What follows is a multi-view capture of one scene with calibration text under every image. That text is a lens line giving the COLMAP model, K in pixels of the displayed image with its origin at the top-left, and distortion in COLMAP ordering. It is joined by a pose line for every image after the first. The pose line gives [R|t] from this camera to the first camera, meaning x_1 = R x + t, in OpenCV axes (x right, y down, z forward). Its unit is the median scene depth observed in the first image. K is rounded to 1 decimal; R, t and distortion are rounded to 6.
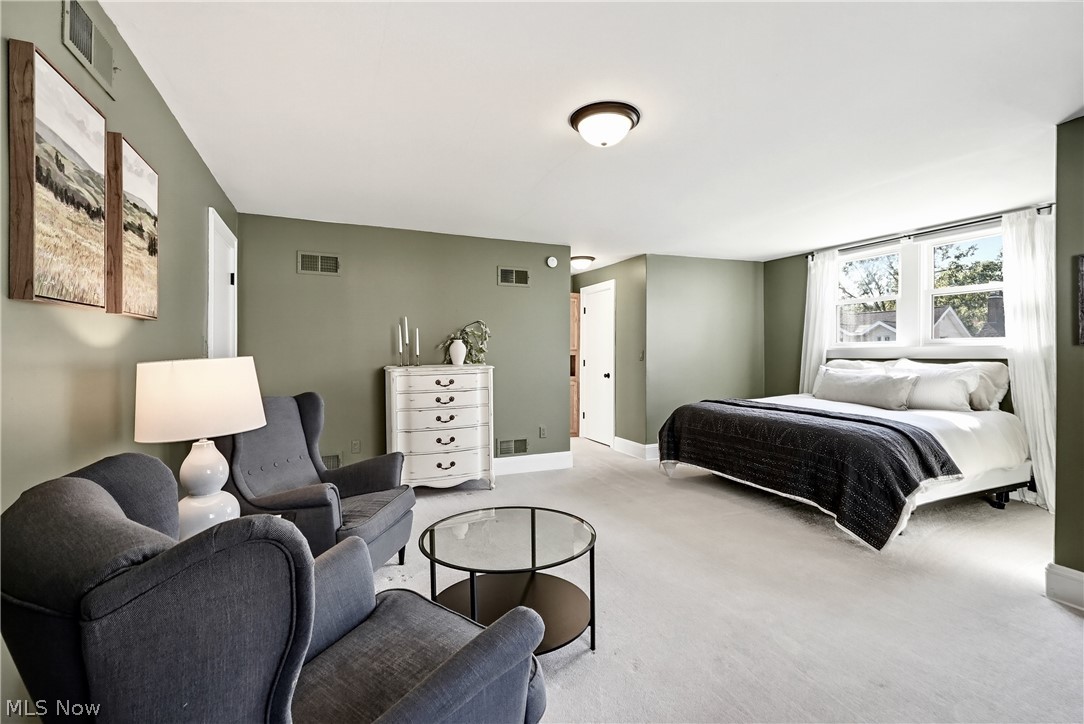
lens RADIAL K [[493.0, 0, 540.0], [0, 493.0, 358.3], [0, 0, 1]] dist [-0.010285, 0.003472]
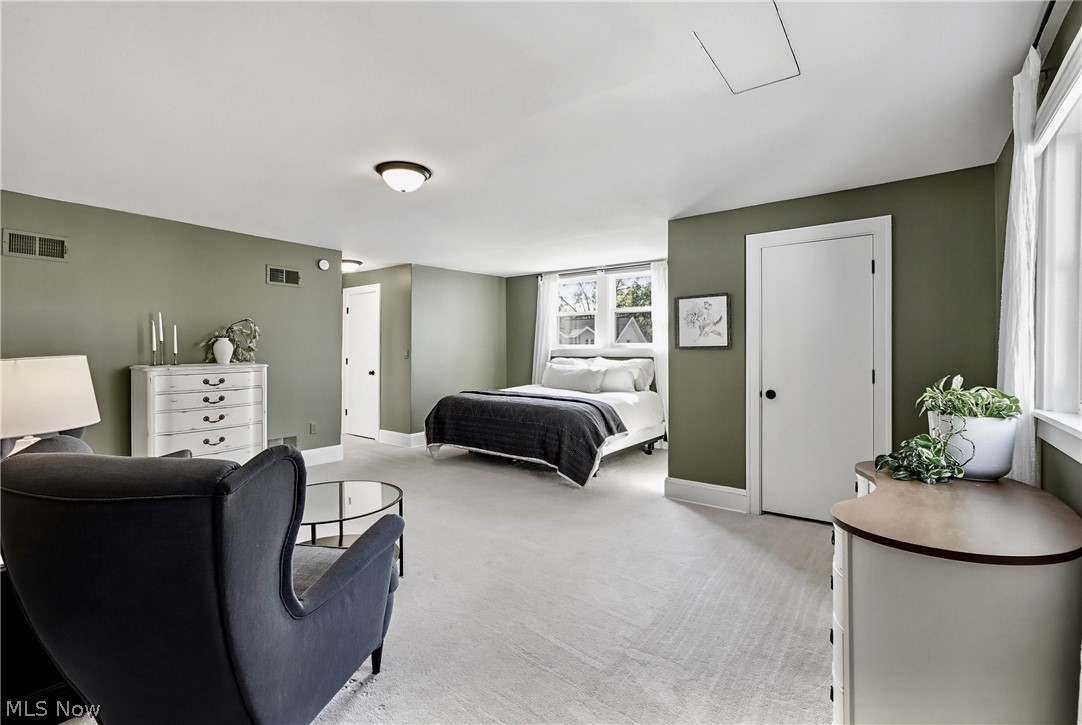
lens RADIAL K [[492.1, 0, 542.0], [0, 492.1, 357.7], [0, 0, 1]] dist [-0.010285, 0.003472]
pose [[0.871374, -0.001671, 0.490617, -0.097412], [0.000678, 0.999997, 0.002202, 0.000000], [-0.490620, -0.001586, 0.871372, -0.157247]]
